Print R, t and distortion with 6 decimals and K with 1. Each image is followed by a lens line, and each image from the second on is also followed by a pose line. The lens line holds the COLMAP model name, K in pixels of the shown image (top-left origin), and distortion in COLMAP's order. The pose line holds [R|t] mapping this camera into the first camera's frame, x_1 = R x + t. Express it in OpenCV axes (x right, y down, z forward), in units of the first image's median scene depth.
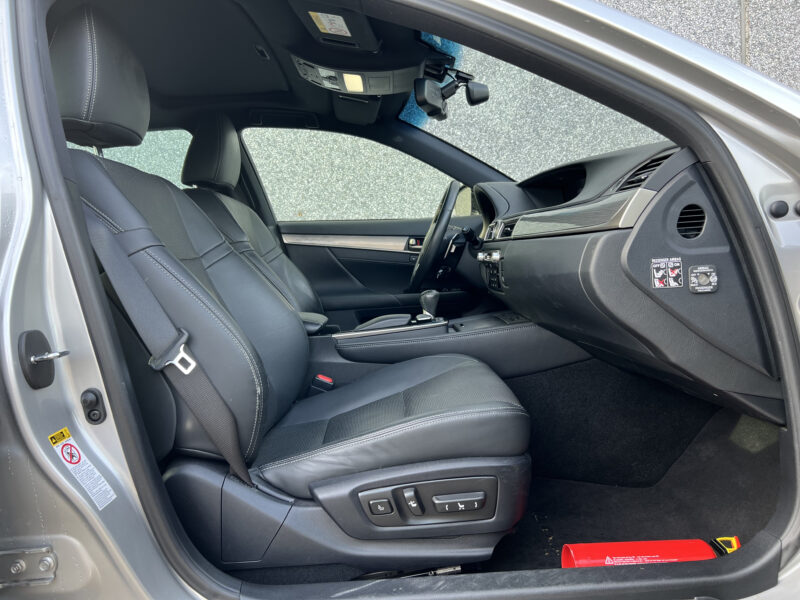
lens RADIAL K [[613.2, 0, 397.4], [0, 613.2, 301.8], [0, 0, 1]] dist [0.036676, -0.045248]
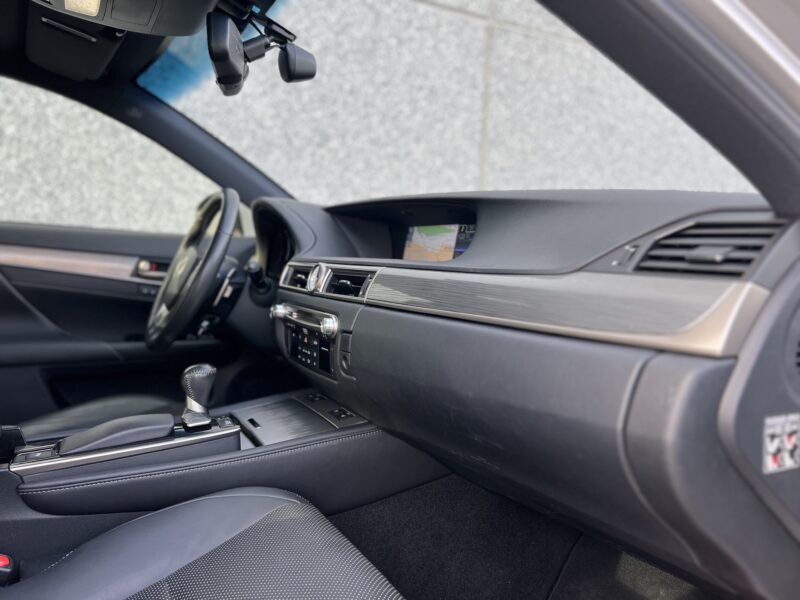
lens RADIAL K [[613.2, 0, 405.2], [0, 613.2, 300.5], [0, 0, 1]] dist [0.036676, -0.045248]
pose [[0.877919, 0.047009, 0.476495, -0.058759], [-0.040934, 0.998894, -0.023128, -0.071288], [-0.477056, 0.000800, 0.878873, 0.331831]]
